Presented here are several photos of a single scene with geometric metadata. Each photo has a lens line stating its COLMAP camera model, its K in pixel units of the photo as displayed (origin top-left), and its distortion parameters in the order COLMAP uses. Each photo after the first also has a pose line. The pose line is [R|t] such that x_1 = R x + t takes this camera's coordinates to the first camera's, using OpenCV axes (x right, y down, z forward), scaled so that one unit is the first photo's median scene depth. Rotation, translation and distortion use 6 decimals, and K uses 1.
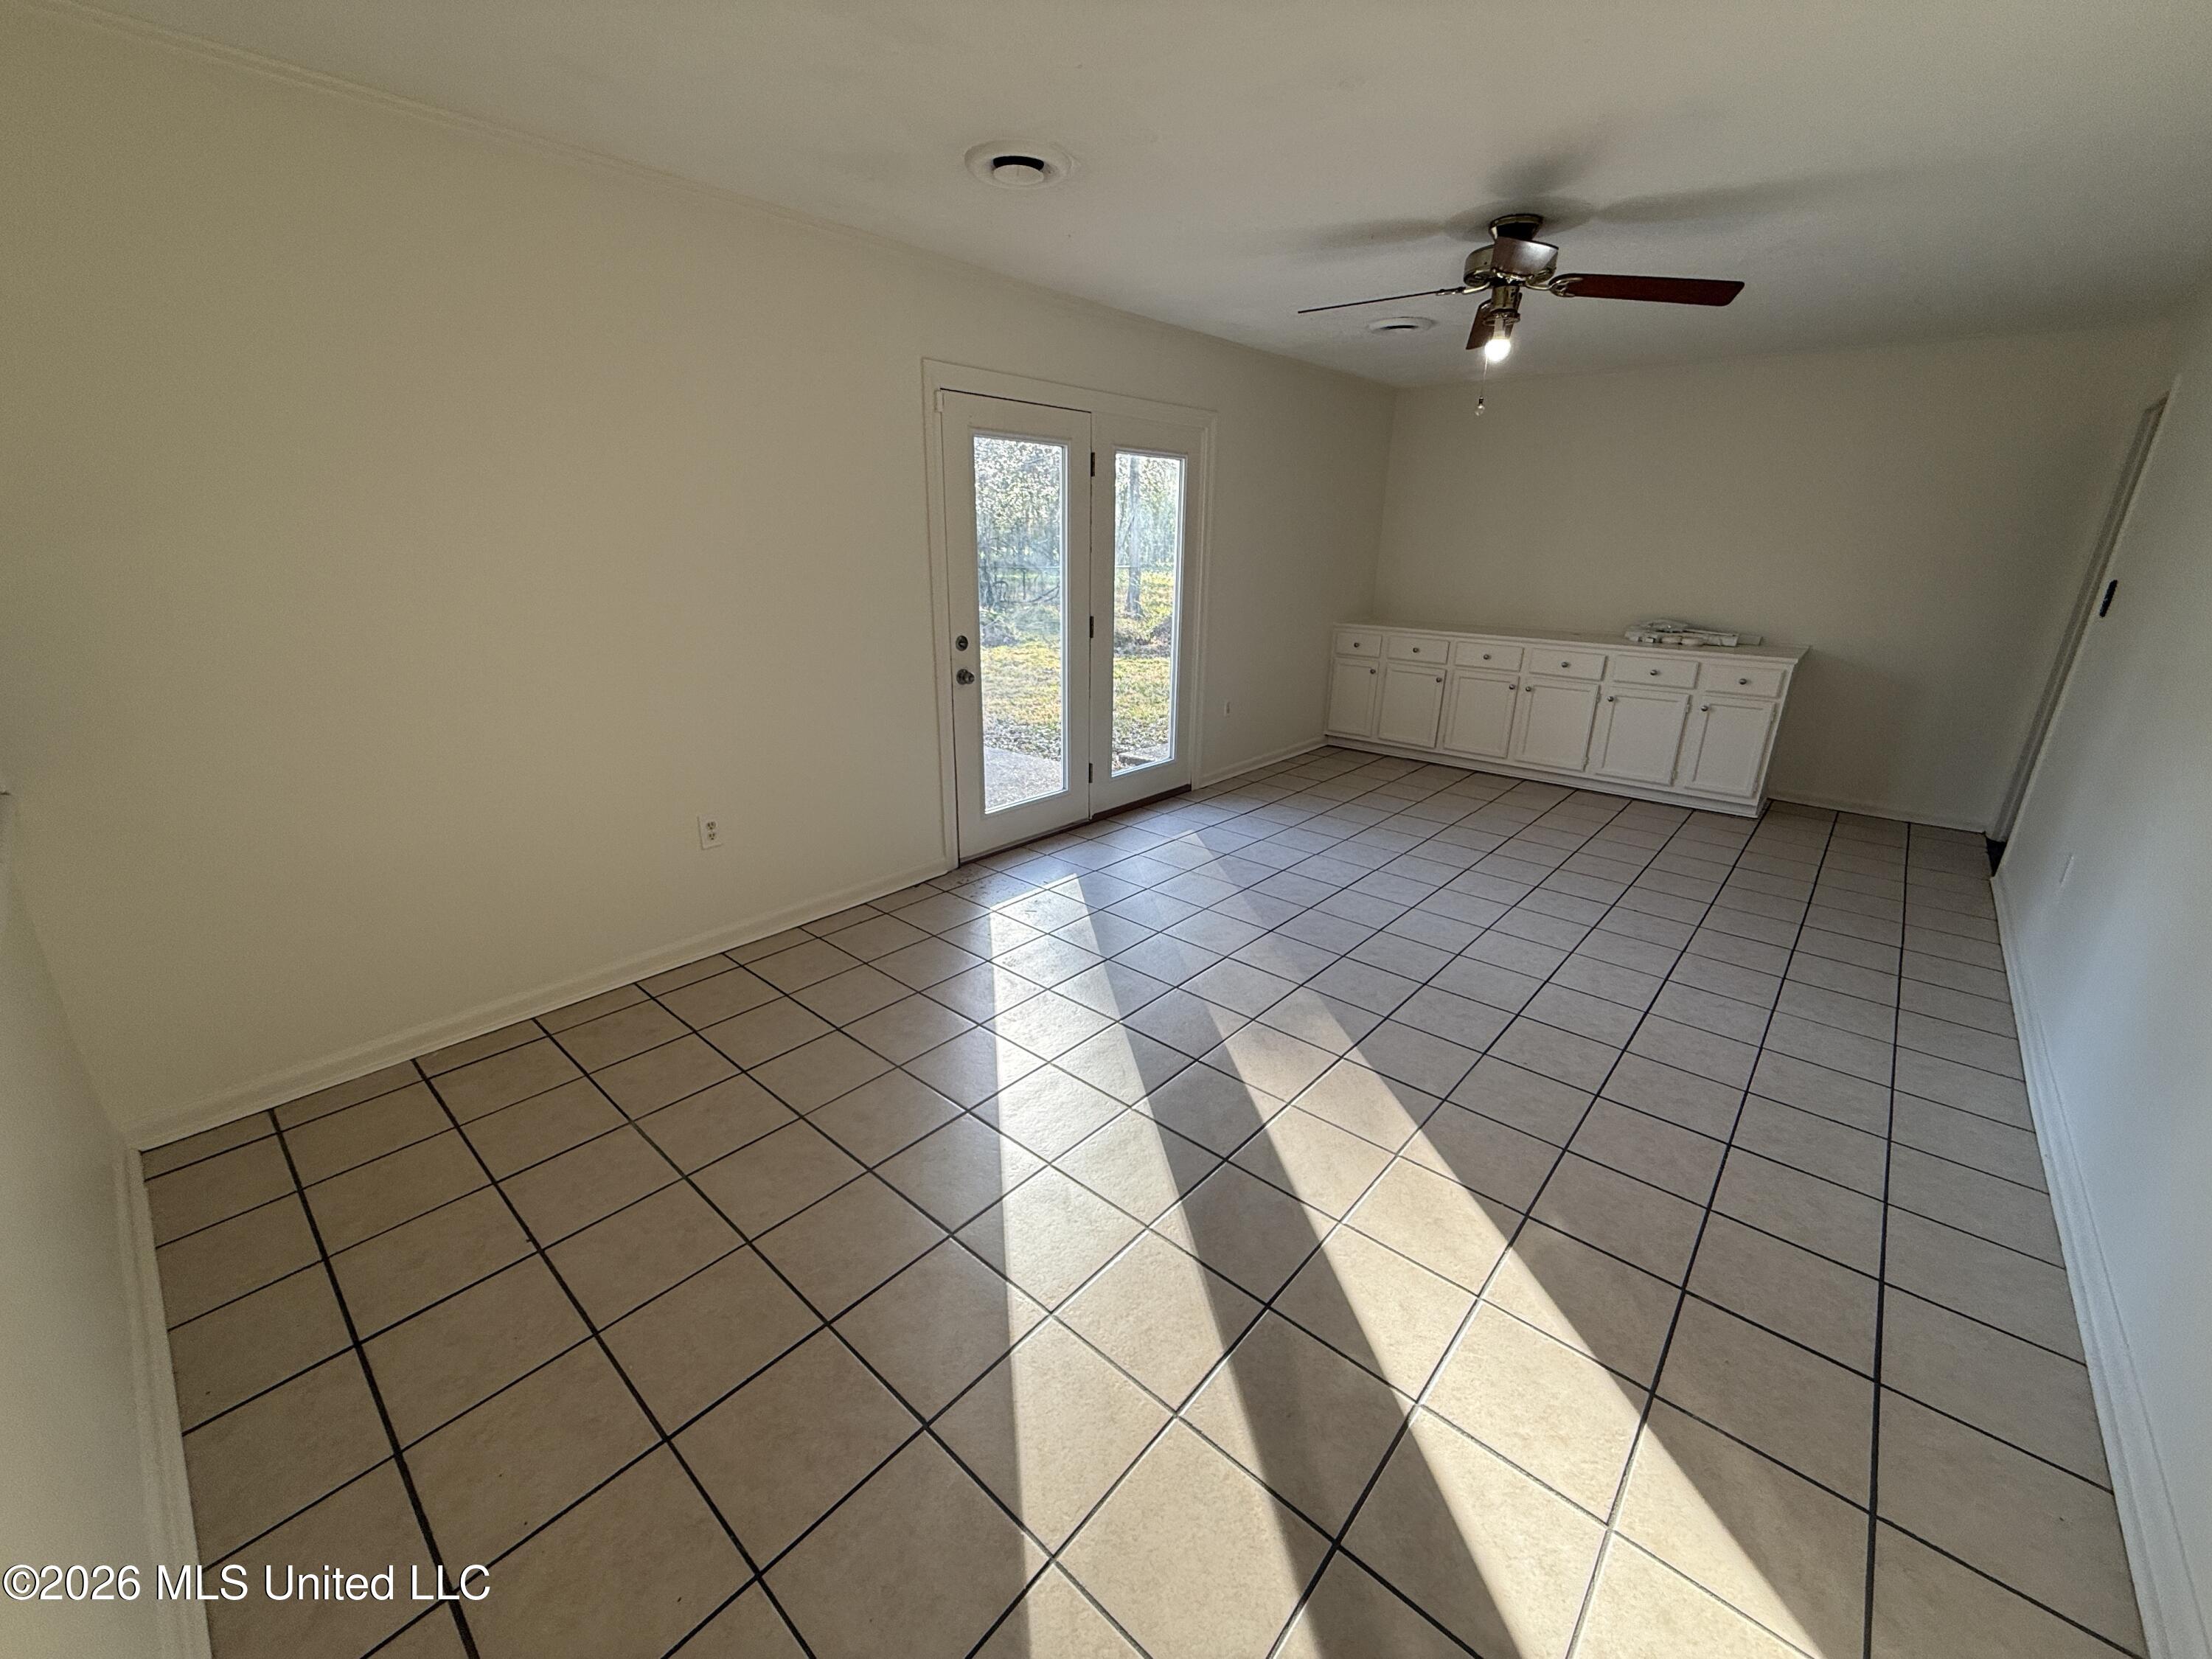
lens RADIAL K [[880.4, 0, 1102.1], [0, 880.4, 794.6], [0, 0, 1]] dist [0.004589, -0.000018]
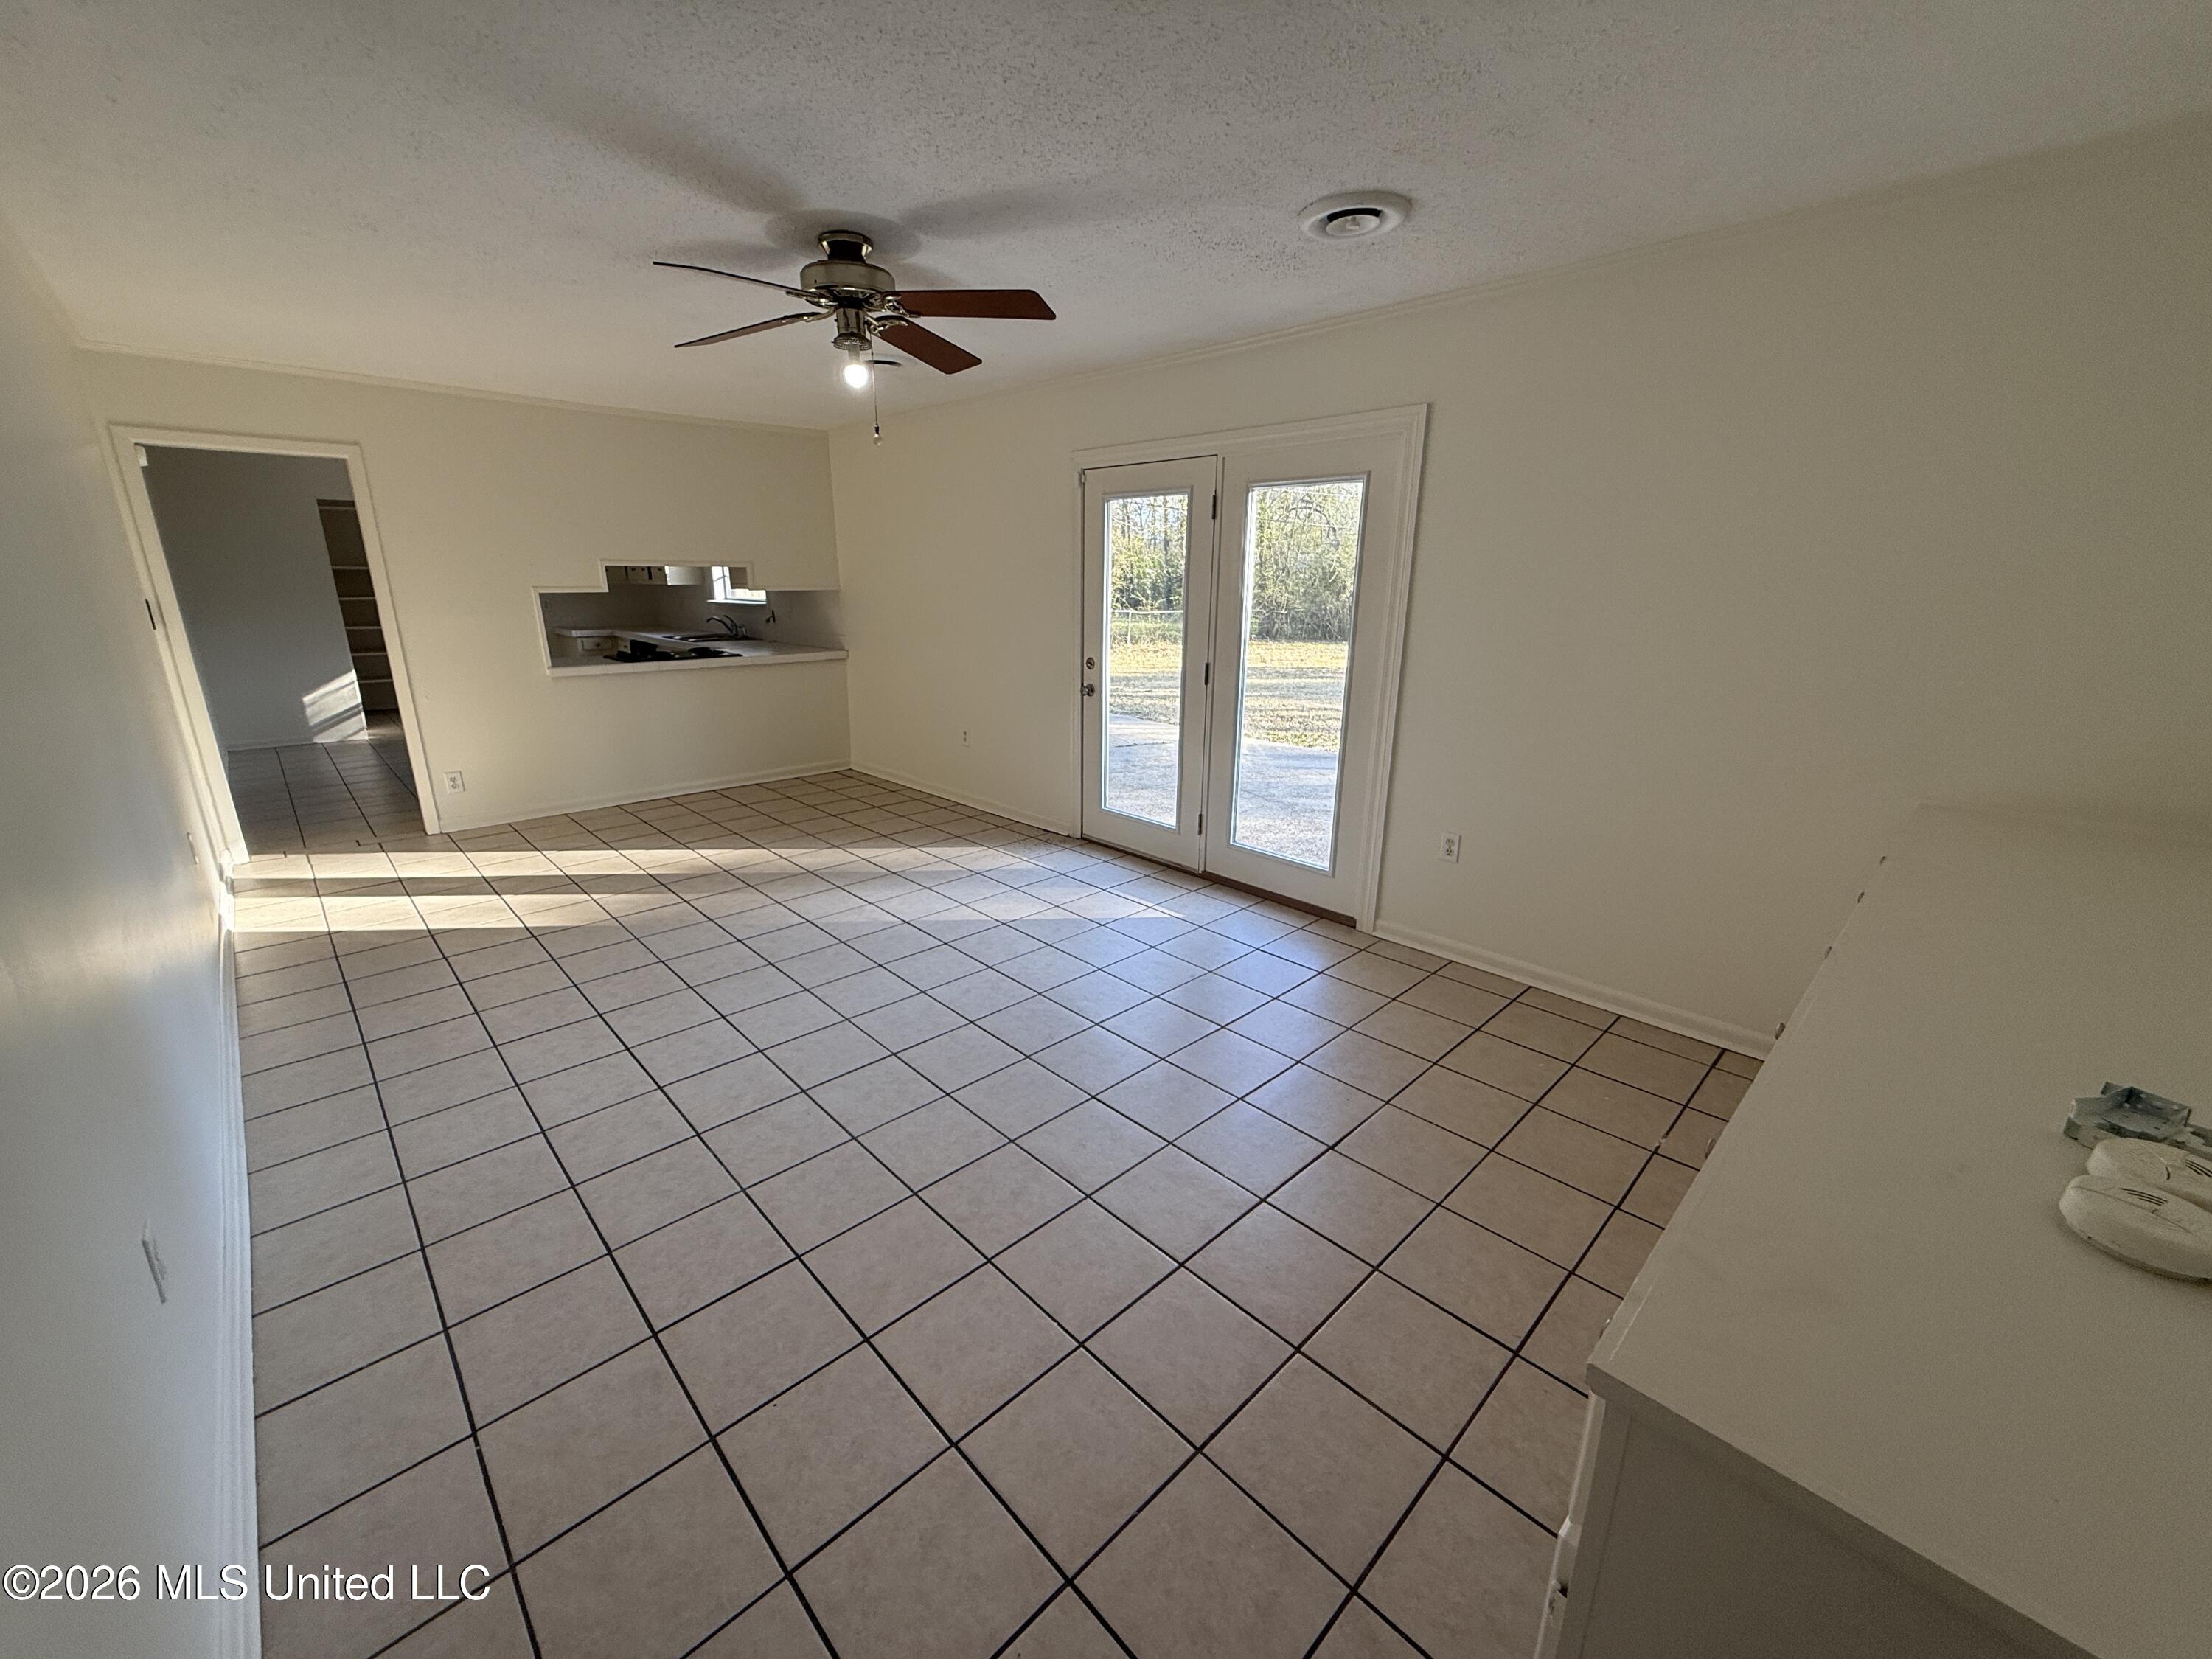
lens RADIAL K [[880.4, 0, 1115.8], [0, 880.4, 818.1], [0, 0, 1]] dist [0.004589, -0.000018]
pose [[-0.065597, 0.255610, -0.964552, 1.145002], [-0.295493, 0.918302, 0.263449, -0.321230], [0.953090, 0.302300, 0.015293, 1.112512]]
